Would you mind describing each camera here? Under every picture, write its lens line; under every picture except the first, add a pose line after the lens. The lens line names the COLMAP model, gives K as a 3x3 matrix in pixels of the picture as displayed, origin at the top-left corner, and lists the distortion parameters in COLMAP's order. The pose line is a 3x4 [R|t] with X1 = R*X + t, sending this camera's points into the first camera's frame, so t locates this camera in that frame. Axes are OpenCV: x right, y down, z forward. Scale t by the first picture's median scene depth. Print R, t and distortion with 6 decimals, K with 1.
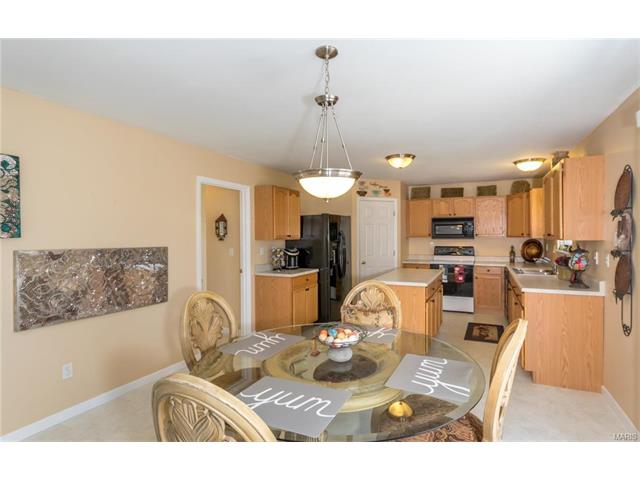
lens RADIAL K [[323.8, 0, 320.1], [0, 323.8, 237.6], [0, 0, 1]] dist [0.002369, -0.002206]
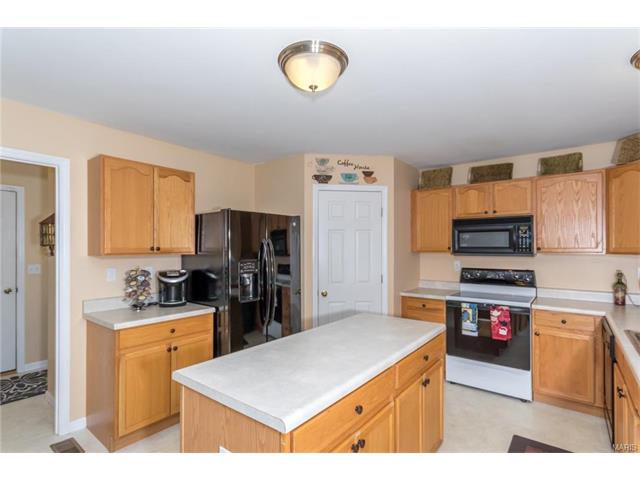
lens RADIAL K [[323.8, 0, 305.1], [0, 323.8, 245.5], [0, 0, 1]] dist [0.002369, -0.002206]
pose [[0.976503, 0.004408, -0.215459, 0.225661], [-0.007709, 0.999865, -0.014481, -0.003425], [0.215366, 0.015802, 0.976406, 0.404251]]
